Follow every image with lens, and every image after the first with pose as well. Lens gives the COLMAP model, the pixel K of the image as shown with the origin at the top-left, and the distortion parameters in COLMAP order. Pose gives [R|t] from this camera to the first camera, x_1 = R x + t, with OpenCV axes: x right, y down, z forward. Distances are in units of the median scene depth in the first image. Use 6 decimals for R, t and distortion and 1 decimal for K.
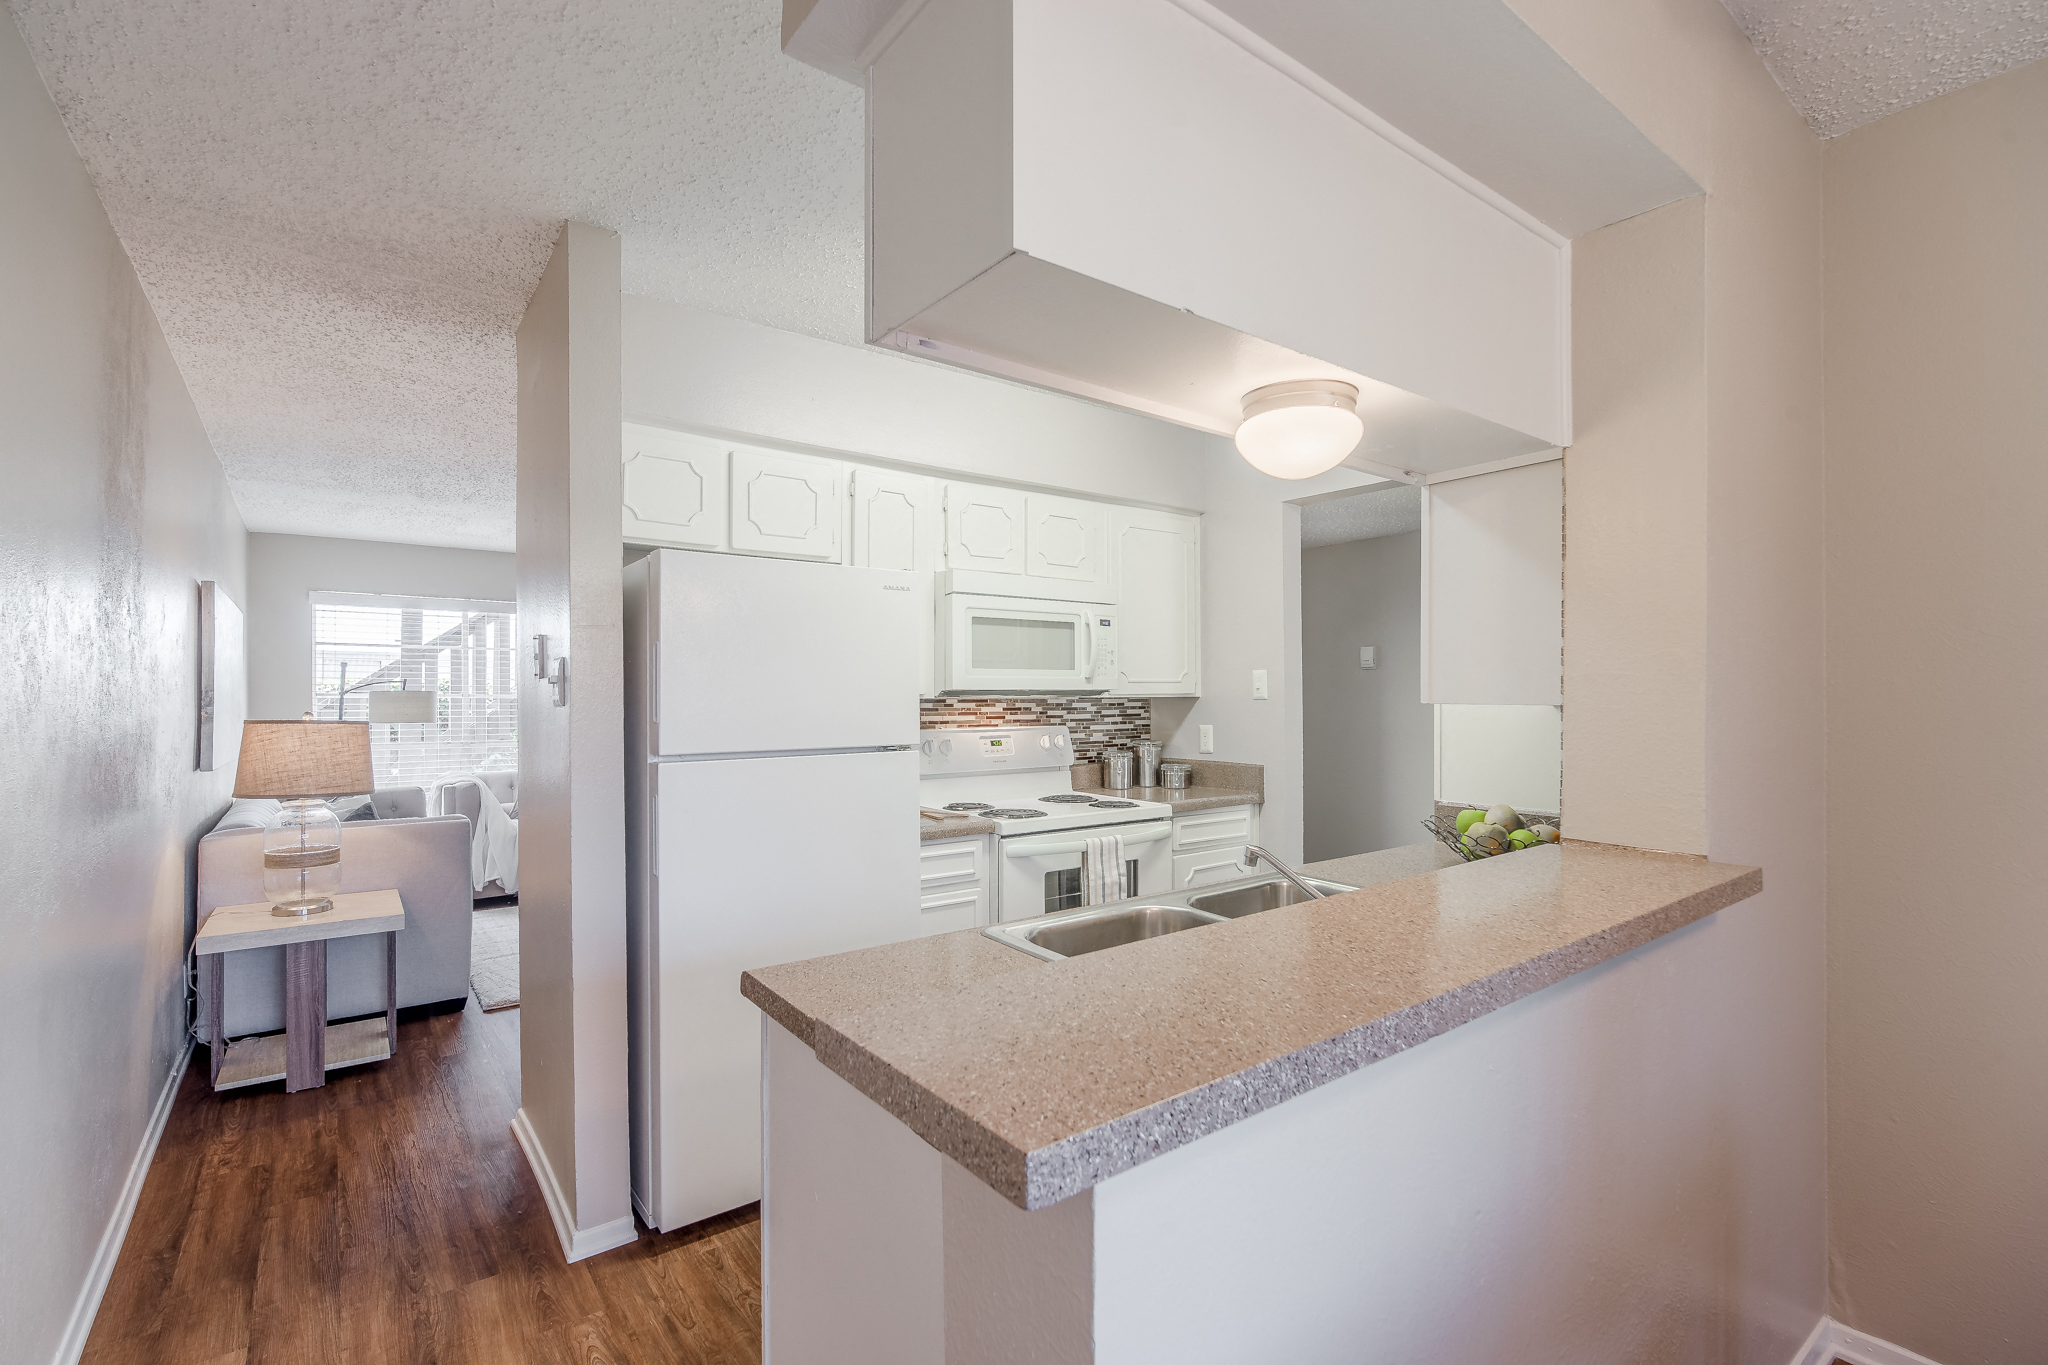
lens RADIAL K [[894.8, 0, 1085.7], [0, 894.8, 705.0], [0, 0, 1]] dist [-0.009362, 0.000780]
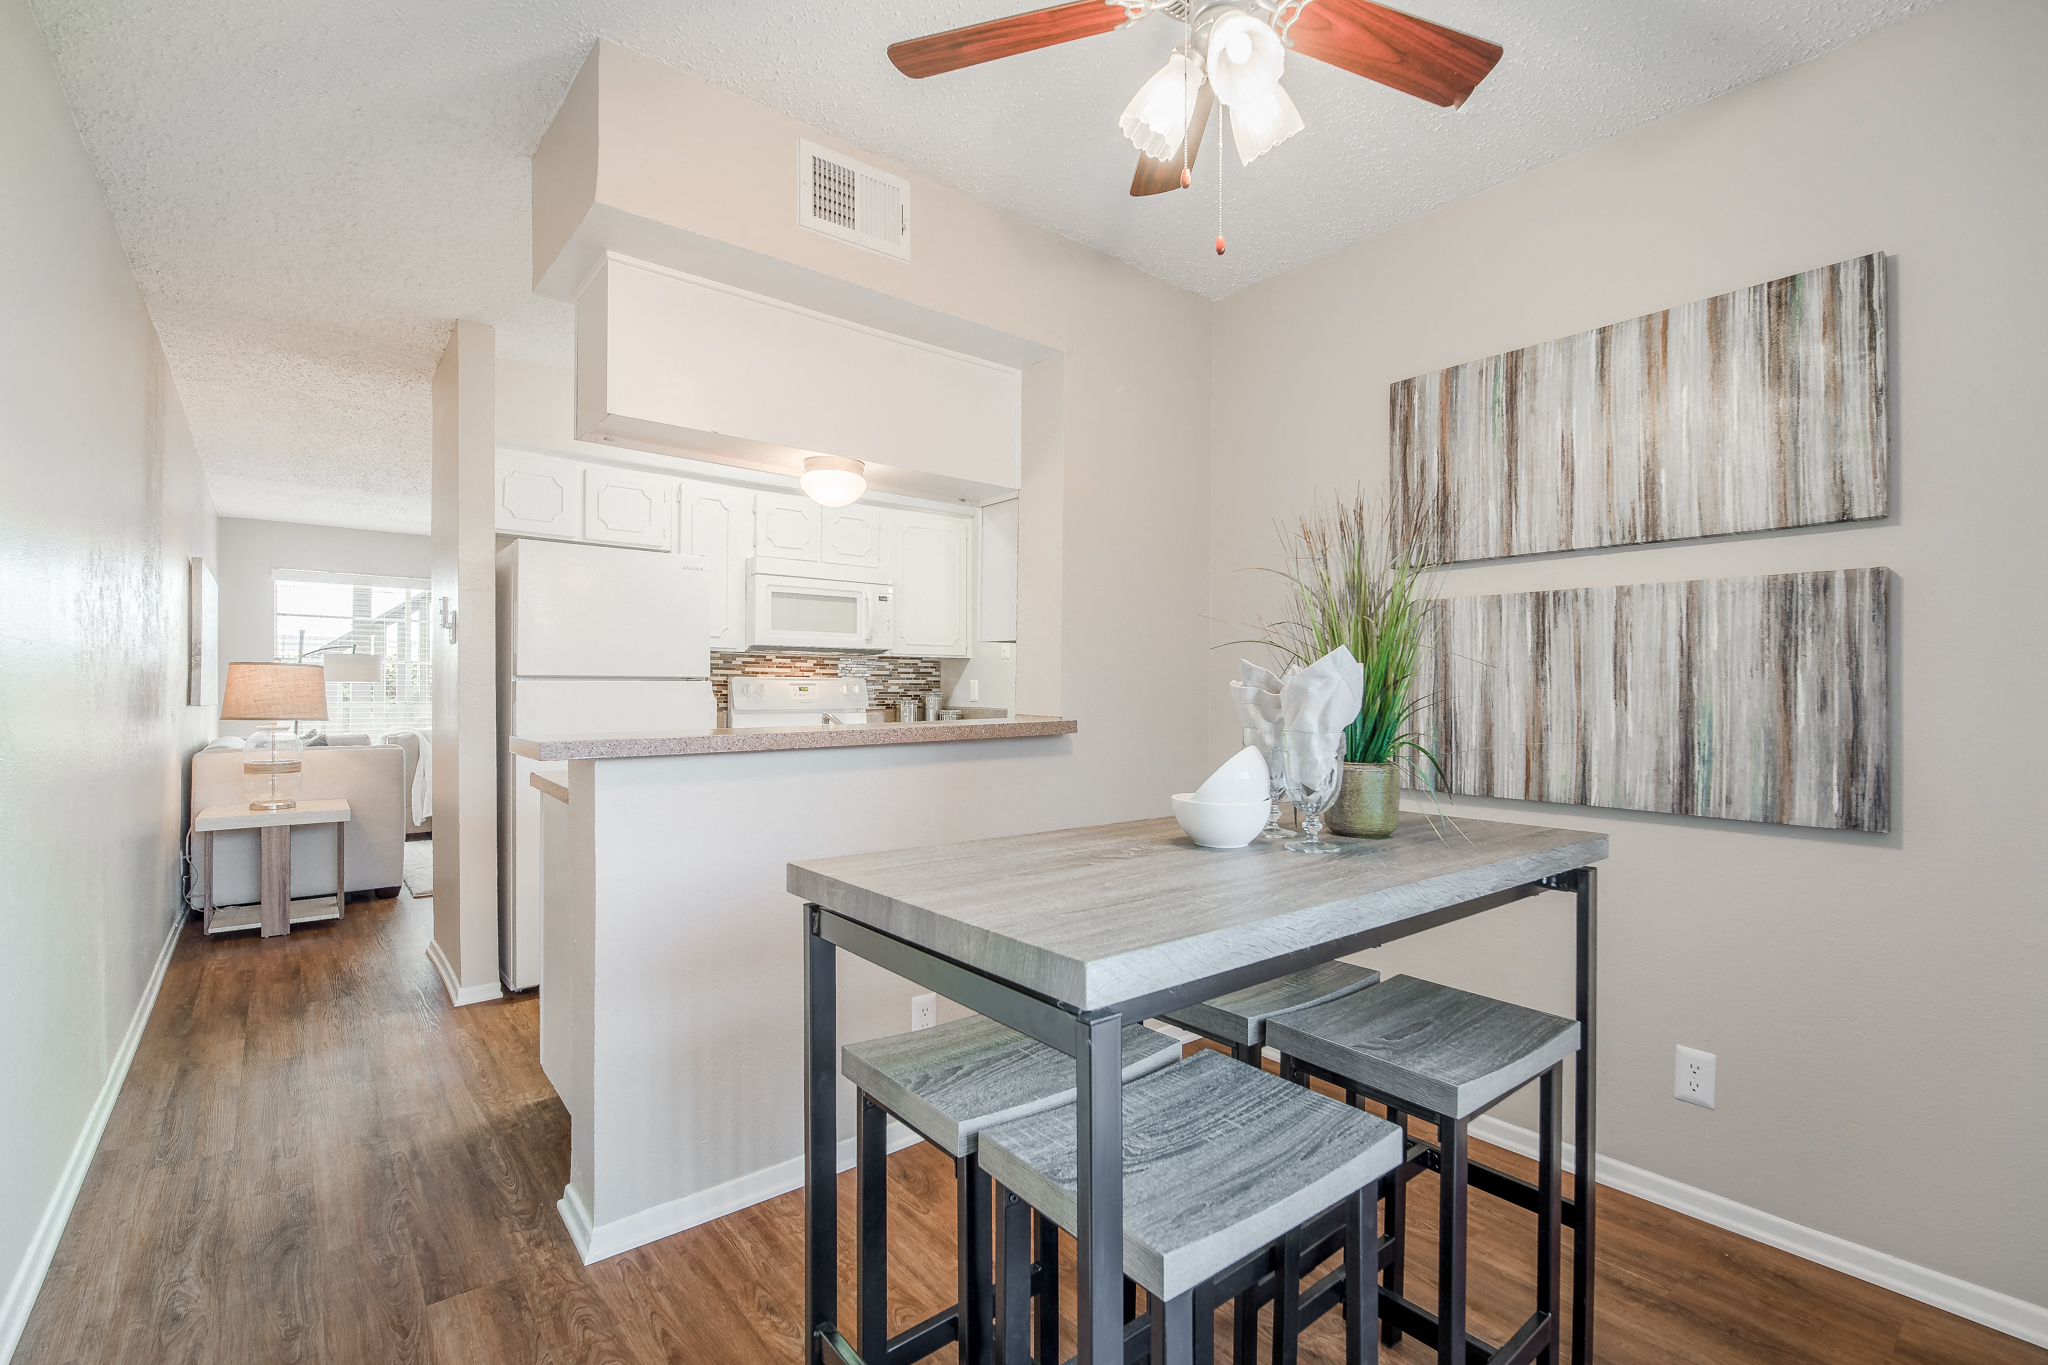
lens RADIAL K [[894.8, 0, 1063.8], [0, 894.8, 711.2], [0, 0, 1]] dist [-0.009362, 0.000780]
pose [[0.999754, 0.014532, 0.016759, 0.305588], [-0.014810, 0.999753, 0.016585, 0.055049], [-0.016514, -0.016829, 0.999722, -0.381561]]
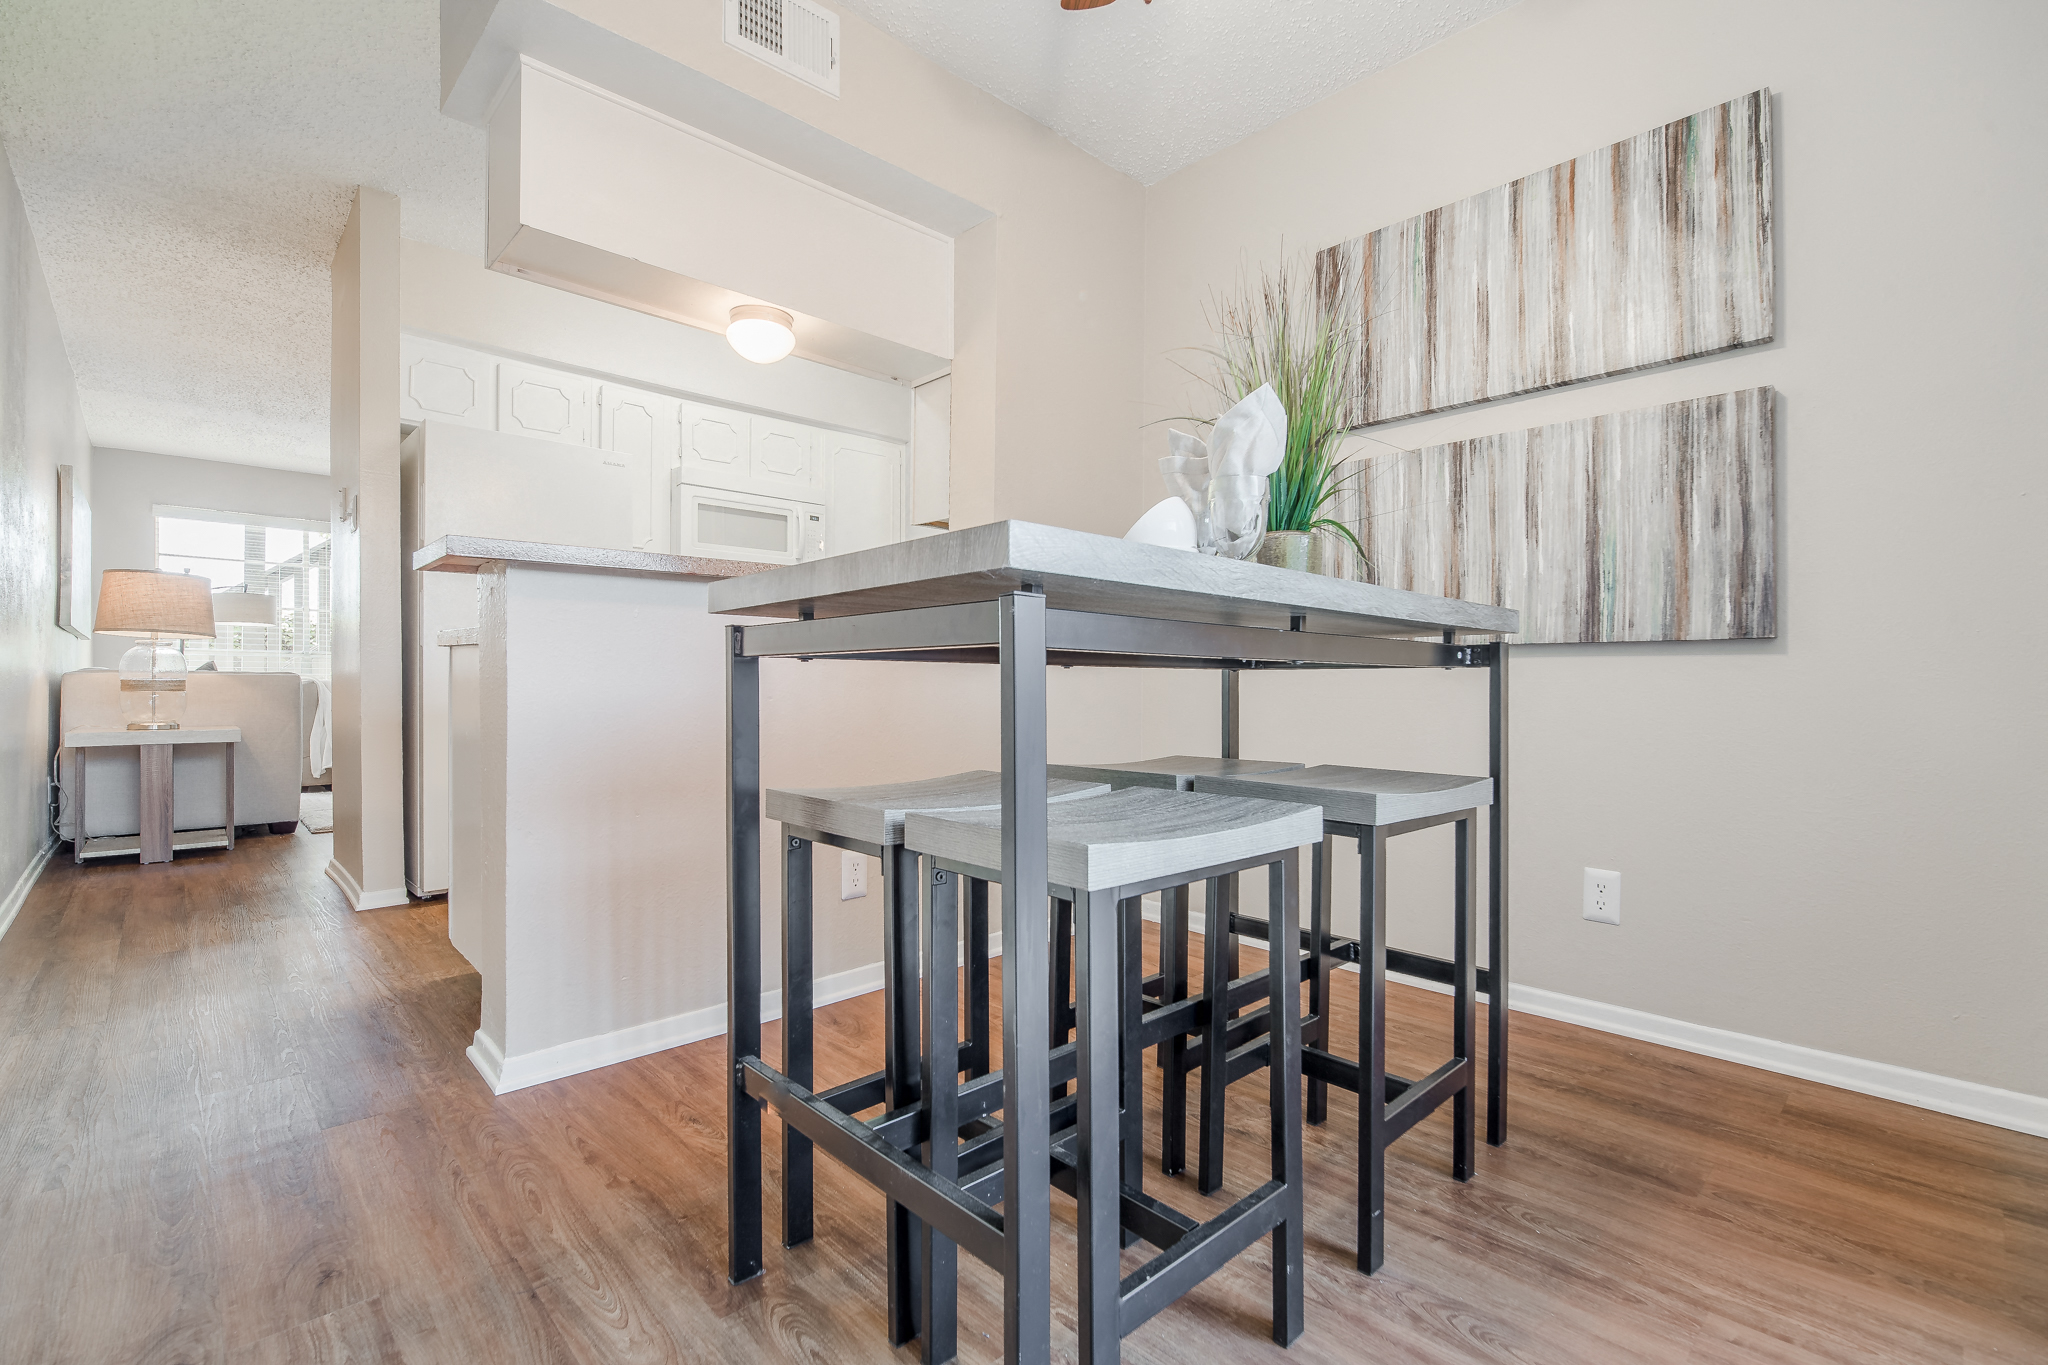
lens RADIAL K [[894.8, 0, 1062.5], [0, 894.8, 712.9], [0, 0, 1]] dist [-0.009362, 0.000780]
pose [[0.996204, 0.013737, 0.085958, 0.311397], [-0.015225, 0.999745, 0.016679, 0.189452], [-0.085707, -0.017924, 0.996159, -0.384427]]
